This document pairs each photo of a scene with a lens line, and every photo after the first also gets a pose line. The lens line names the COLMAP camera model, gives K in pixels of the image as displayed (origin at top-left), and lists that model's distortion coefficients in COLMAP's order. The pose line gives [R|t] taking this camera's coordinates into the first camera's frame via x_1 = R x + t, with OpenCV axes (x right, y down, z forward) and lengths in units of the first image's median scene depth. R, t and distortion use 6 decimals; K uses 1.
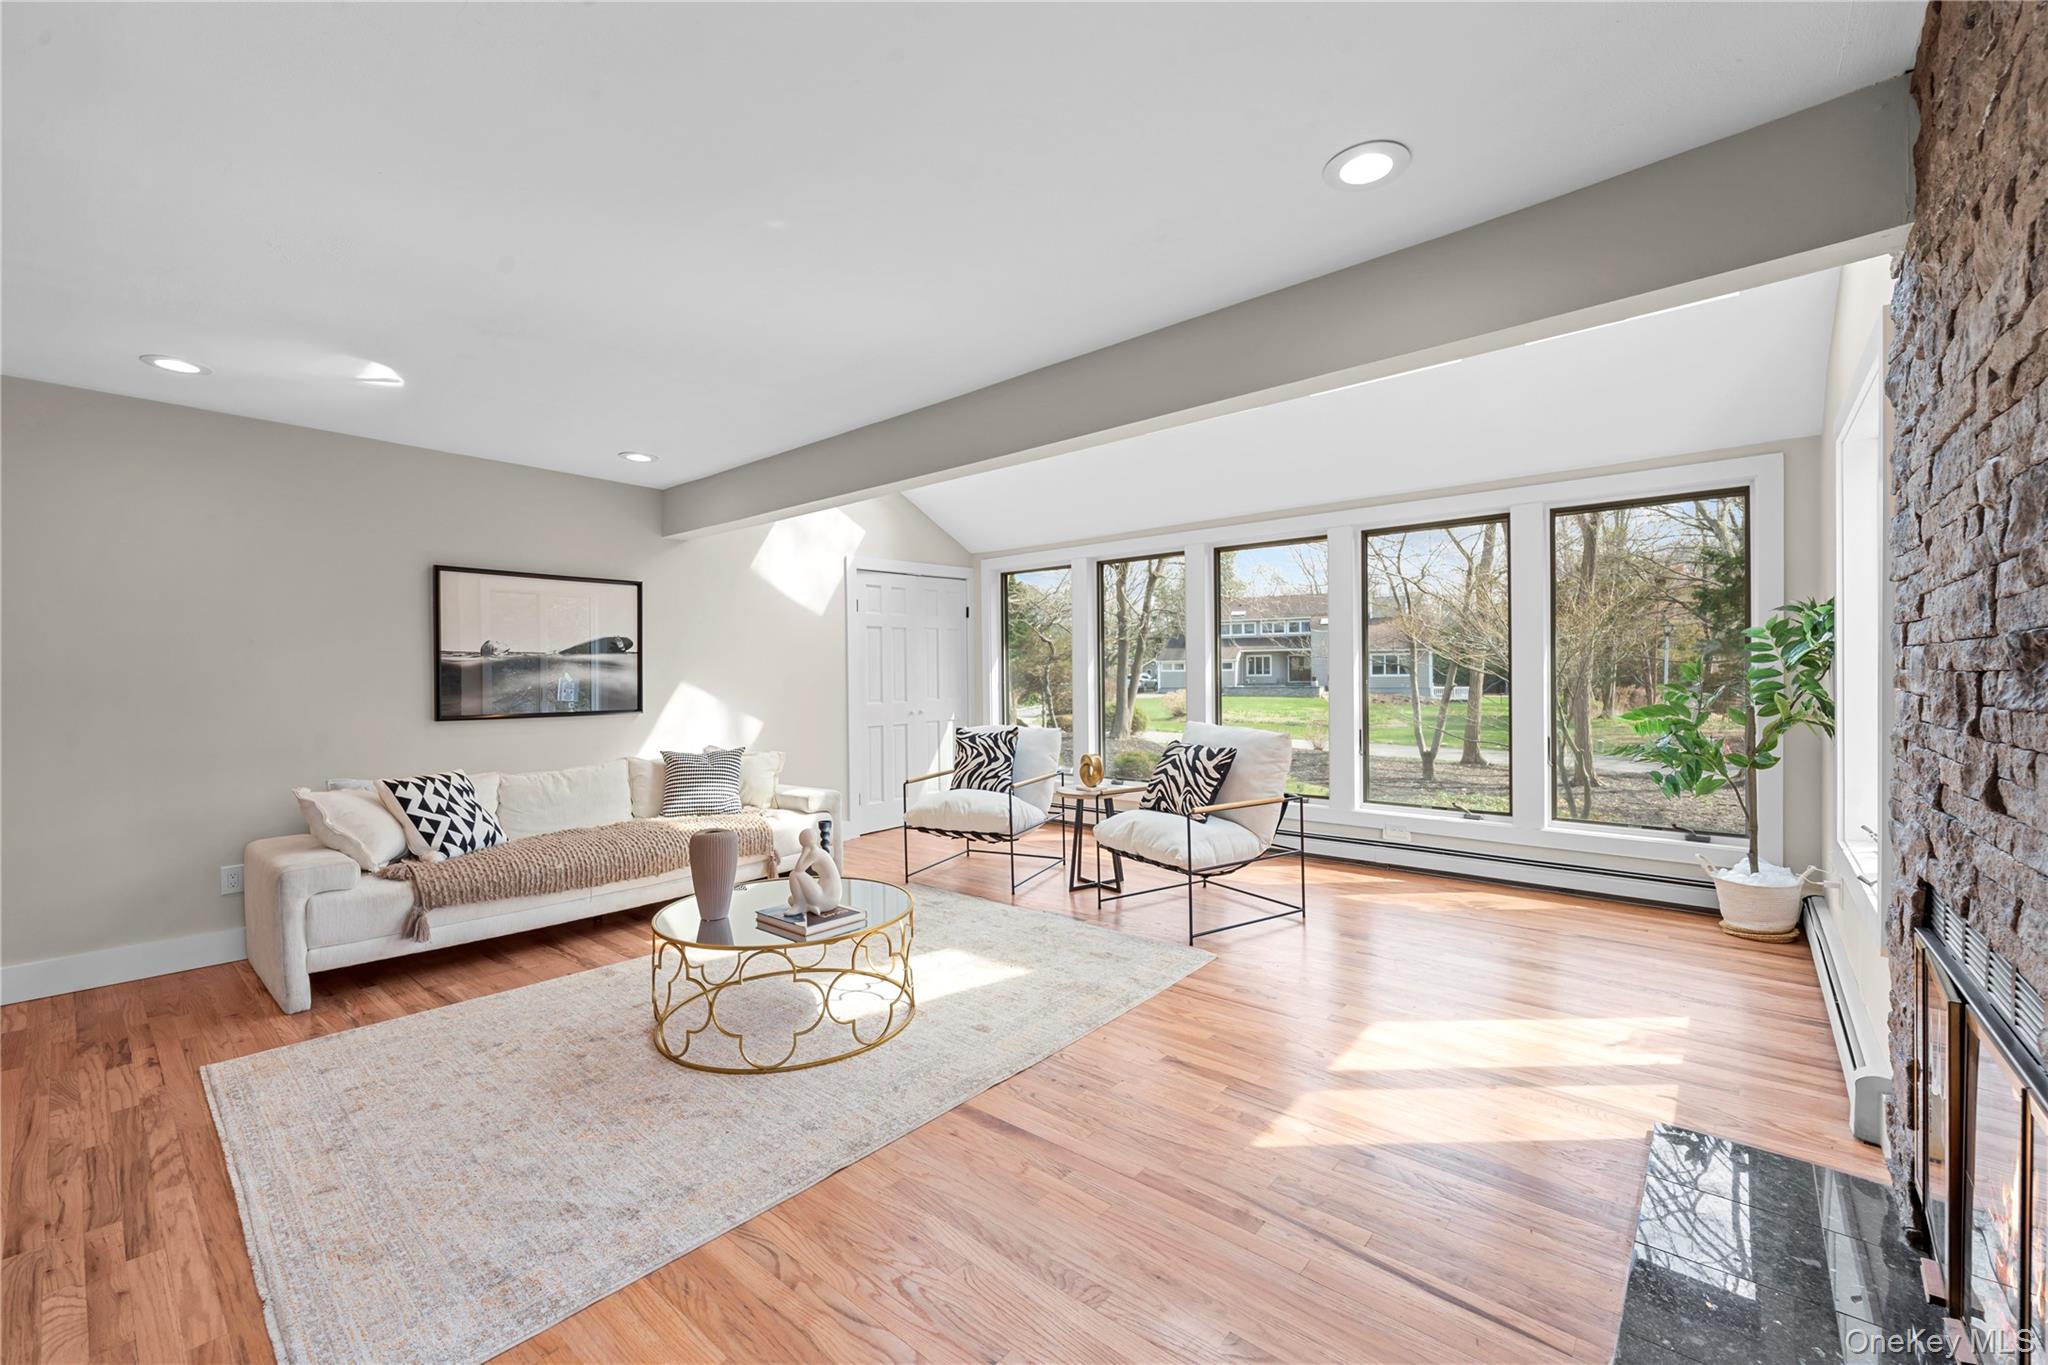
lens RADIAL K [[830.7, 0, 1030.5], [0, 830.7, 679.3], [0, 0, 1]] dist [-0.000214, -0.000398]
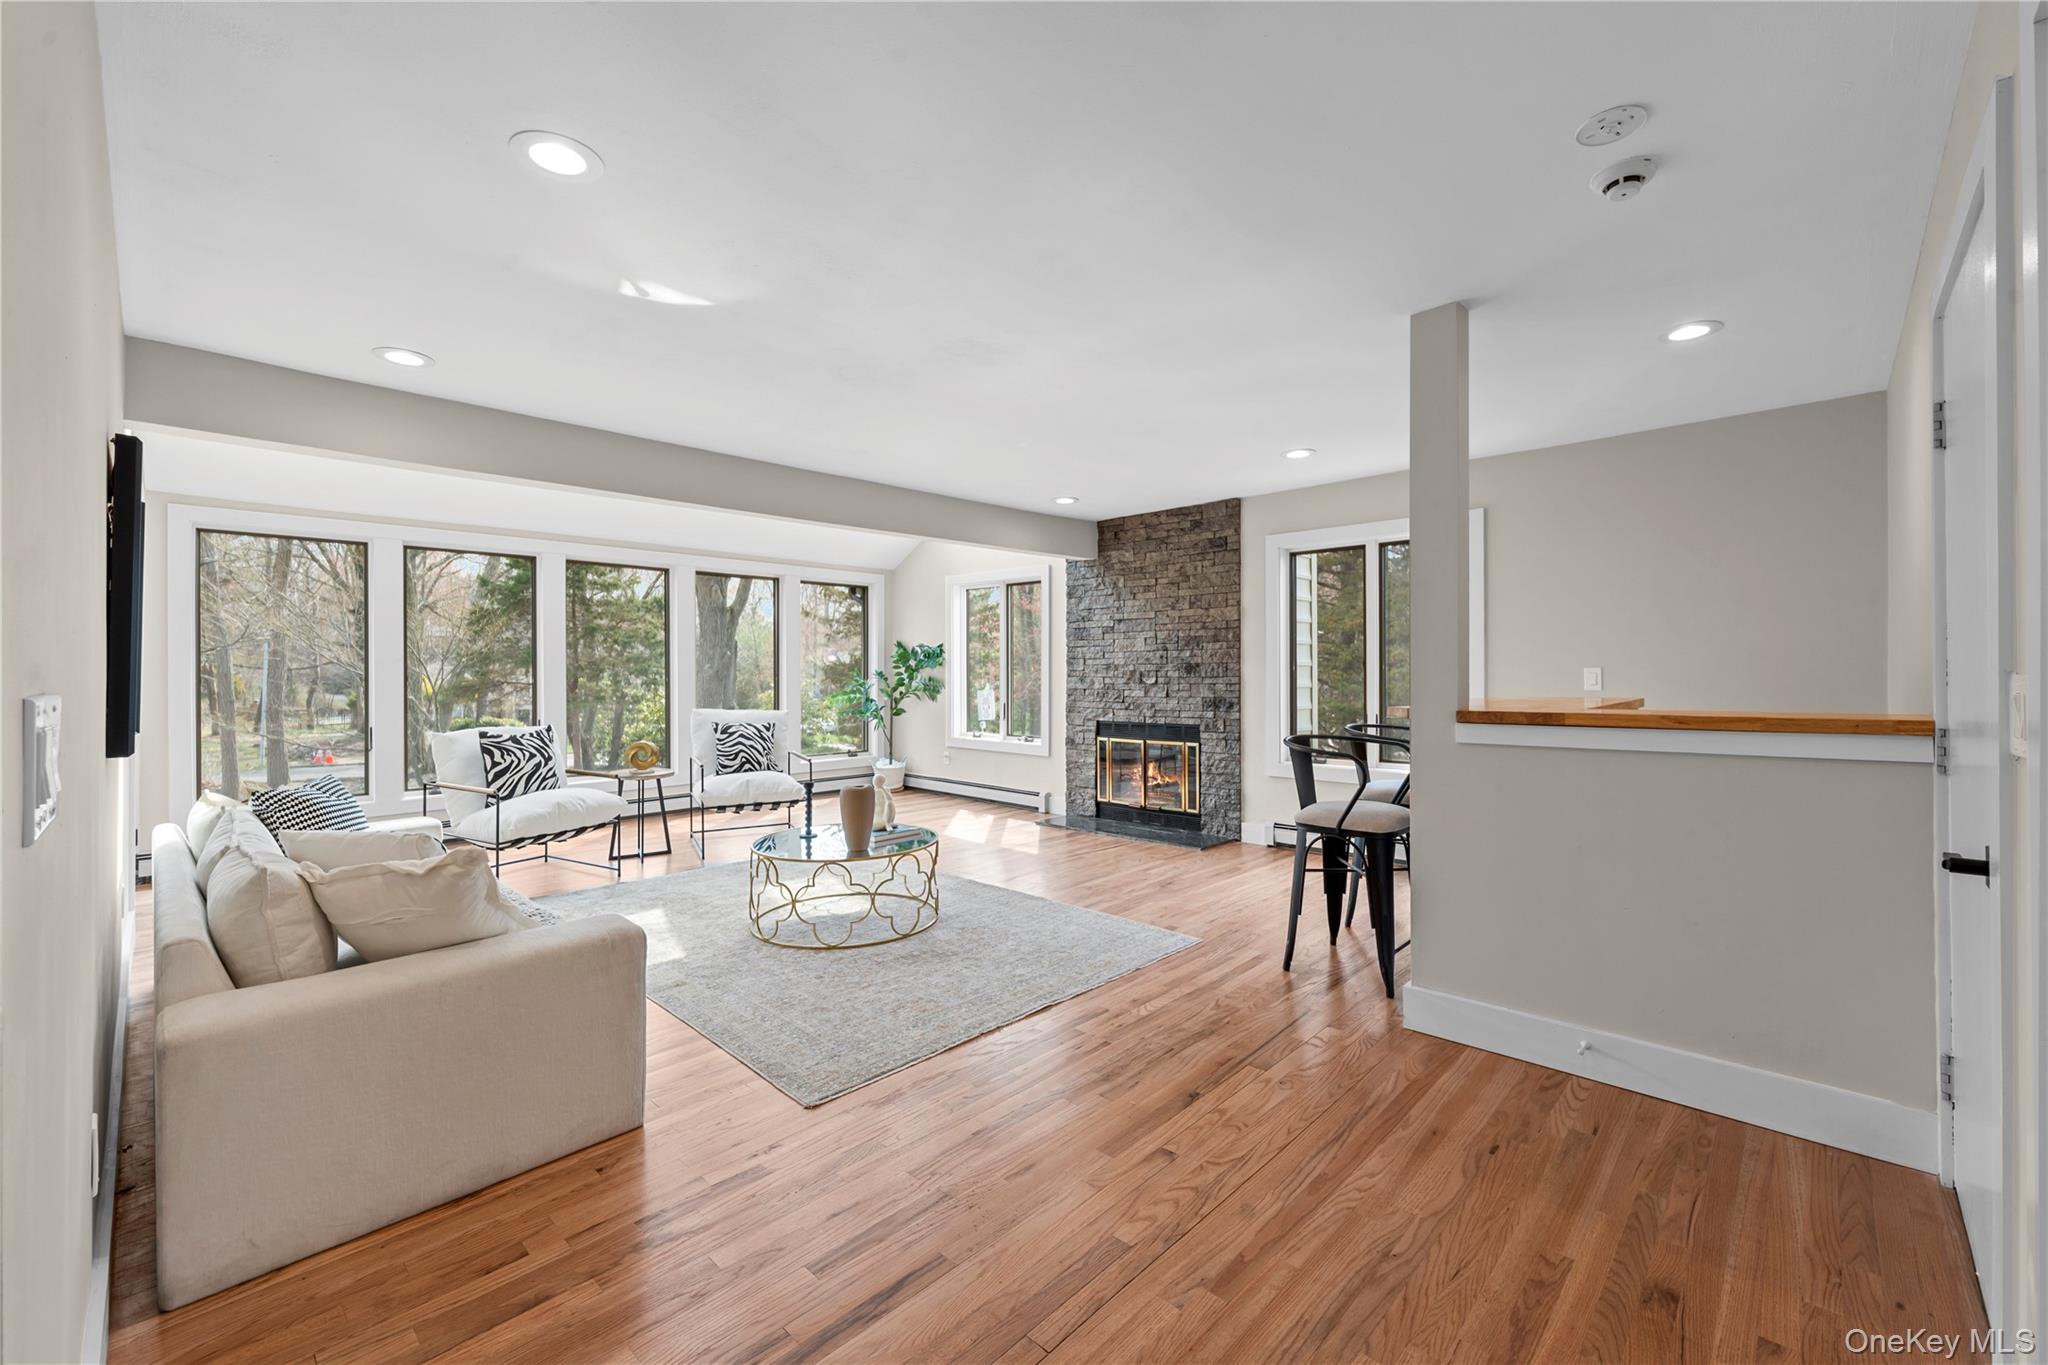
lens RADIAL K [[830.7, 0, 1032.2], [0, 830.7, 674.5], [0, 0, 1]] dist [-0.000214, -0.000398]
pose [[0.050588, 0.003708, 0.998713, -1.191464], [0.009153, 0.999949, -0.004177, 0.007563], [-0.998678, 0.009353, 0.050551, 0.453125]]
